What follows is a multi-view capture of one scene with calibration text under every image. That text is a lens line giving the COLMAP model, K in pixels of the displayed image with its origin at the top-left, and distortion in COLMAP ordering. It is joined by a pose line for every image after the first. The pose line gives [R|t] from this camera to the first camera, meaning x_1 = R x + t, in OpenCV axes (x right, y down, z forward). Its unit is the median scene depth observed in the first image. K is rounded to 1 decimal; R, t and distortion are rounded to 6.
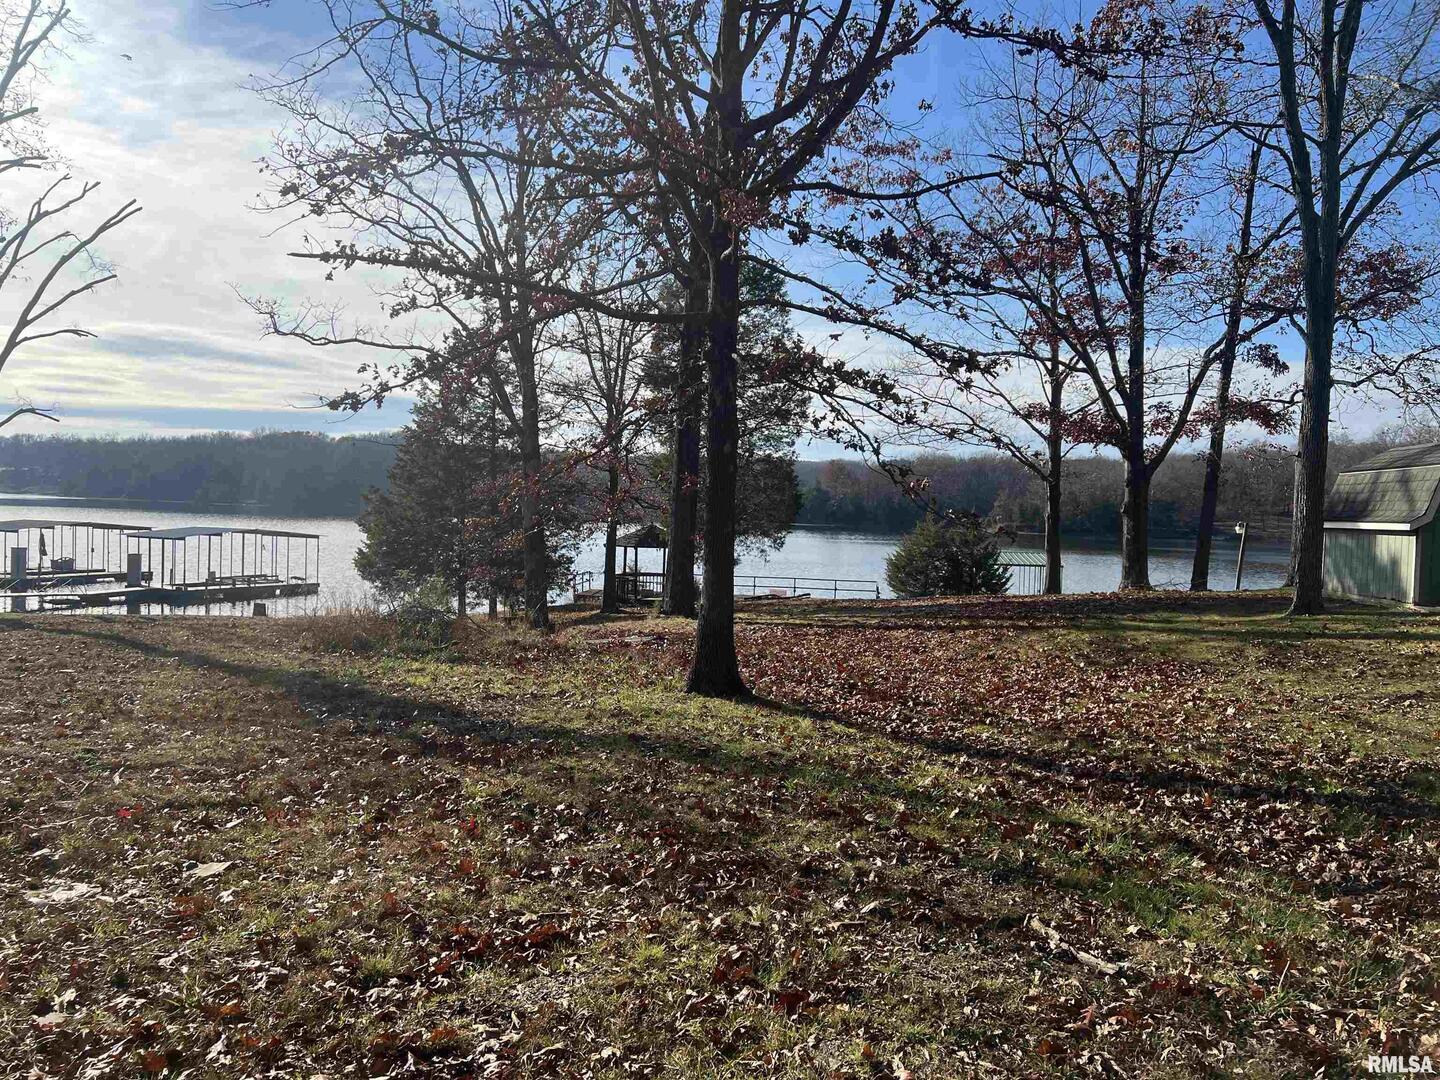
lens RADIAL K [[1071.3, 0, 713.6], [0, 1071.3, 538.9], [0, 0, 1]] dist [0.063294, -0.069882]
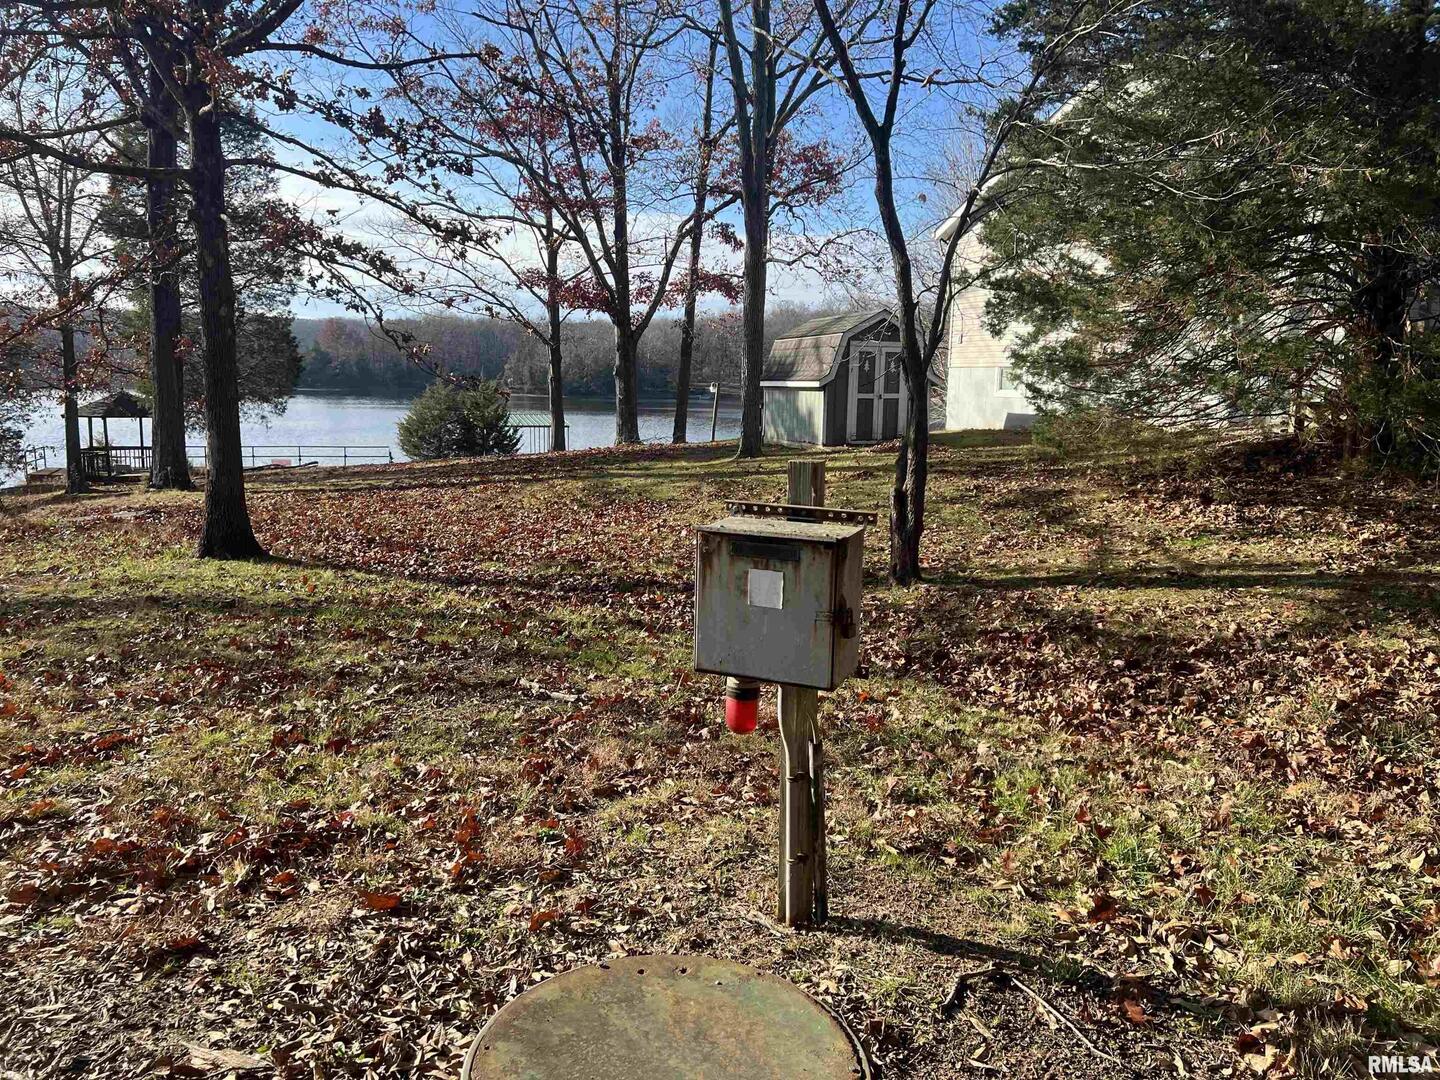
lens RADIAL K [[1071.3, 0, 713.6], [0, 1071.3, 538.9], [0, 0, 1]] dist [0.063294, -0.069882]
pose [[0.902891, -0.076438, 0.423019, -0.016081], [0.022457, 0.991107, 0.131156, 0.002525], [-0.429282, -0.108920, 0.896579, -0.109648]]
